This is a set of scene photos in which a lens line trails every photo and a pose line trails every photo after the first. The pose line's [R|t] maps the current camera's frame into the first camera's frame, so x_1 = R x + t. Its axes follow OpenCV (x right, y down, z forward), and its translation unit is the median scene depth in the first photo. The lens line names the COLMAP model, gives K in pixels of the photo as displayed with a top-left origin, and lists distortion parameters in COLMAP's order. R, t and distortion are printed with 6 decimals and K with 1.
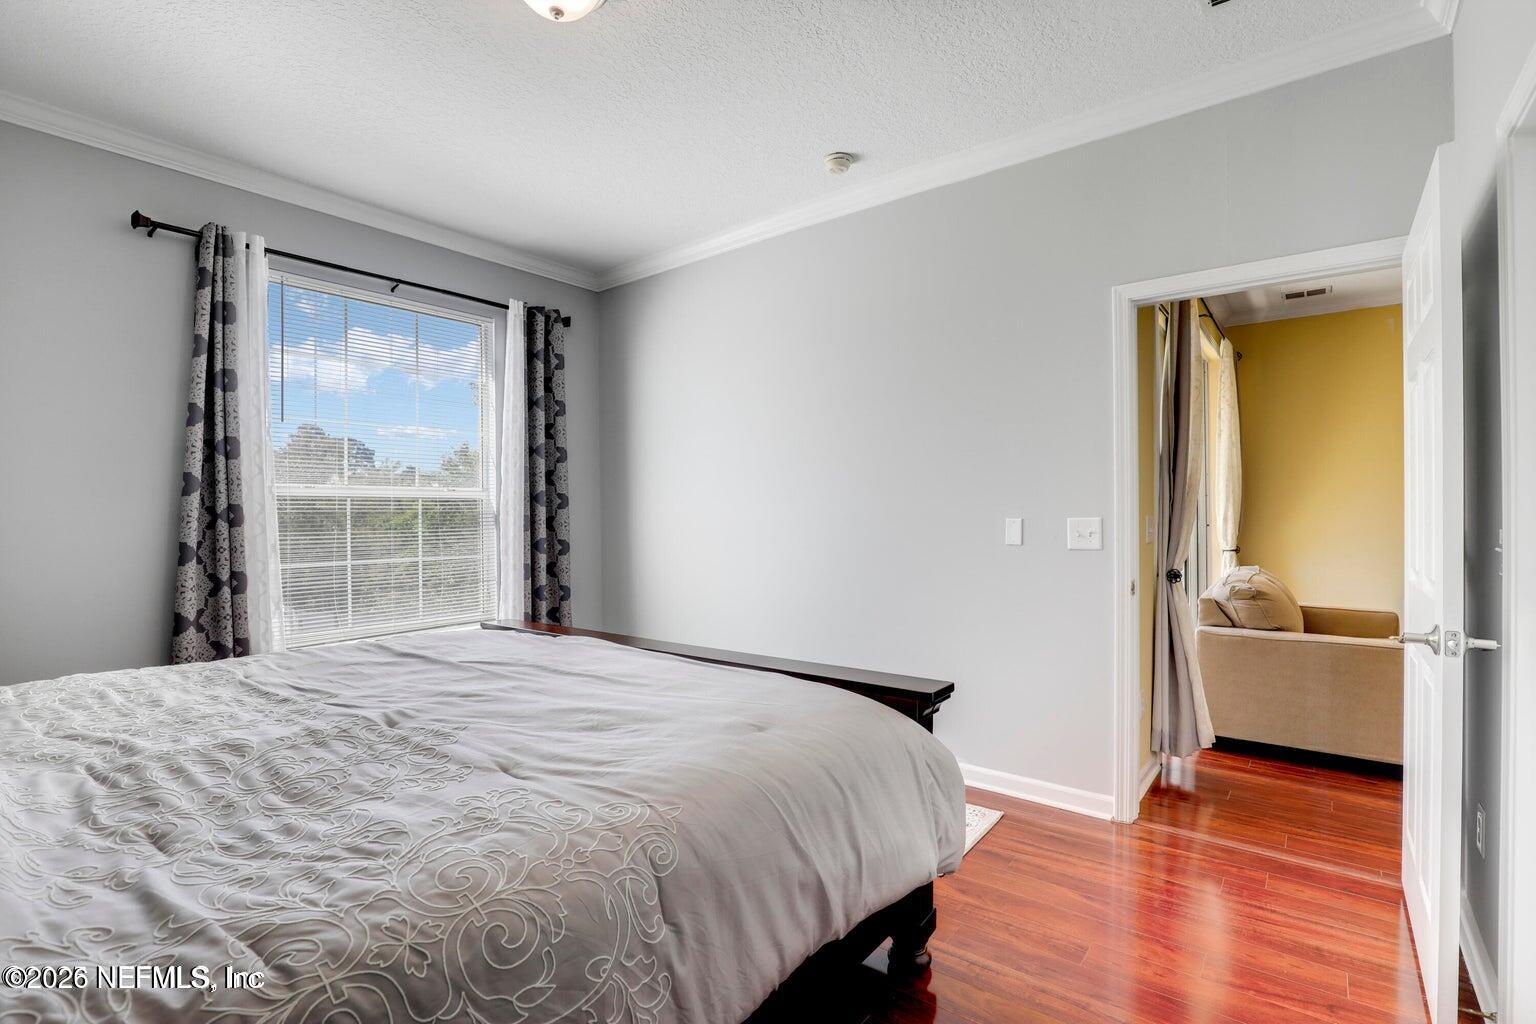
lens RADIAL K [[716.2, 0, 767.5], [0, 716.2, 520.9], [0, 0, 1]] dist [-0.061158, 0.026526]
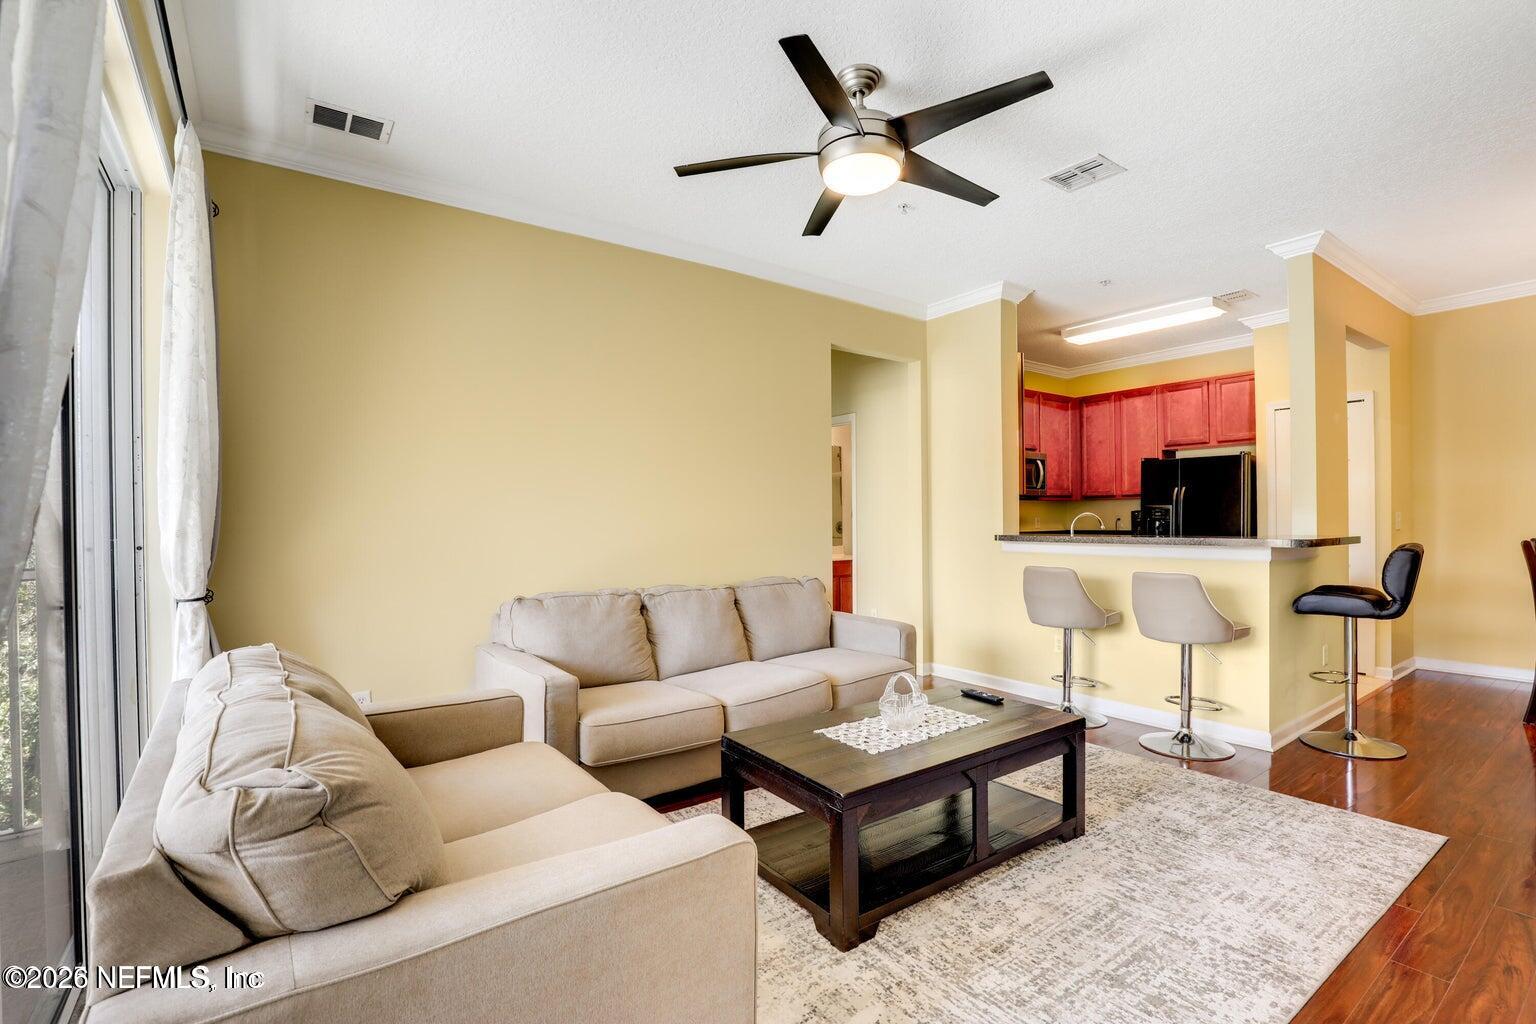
lens RADIAL K [[716.2, 0, 767.5], [0, 716.2, 520.9], [0, 0, 1]] dist [-0.061158, 0.026526]
pose [[0.274497, 0.003390, 0.961582, 0.340867], [0.016727, 0.999826, -0.008299, -0.001287], [-0.961442, 0.018363, 0.274393, 0.537483]]
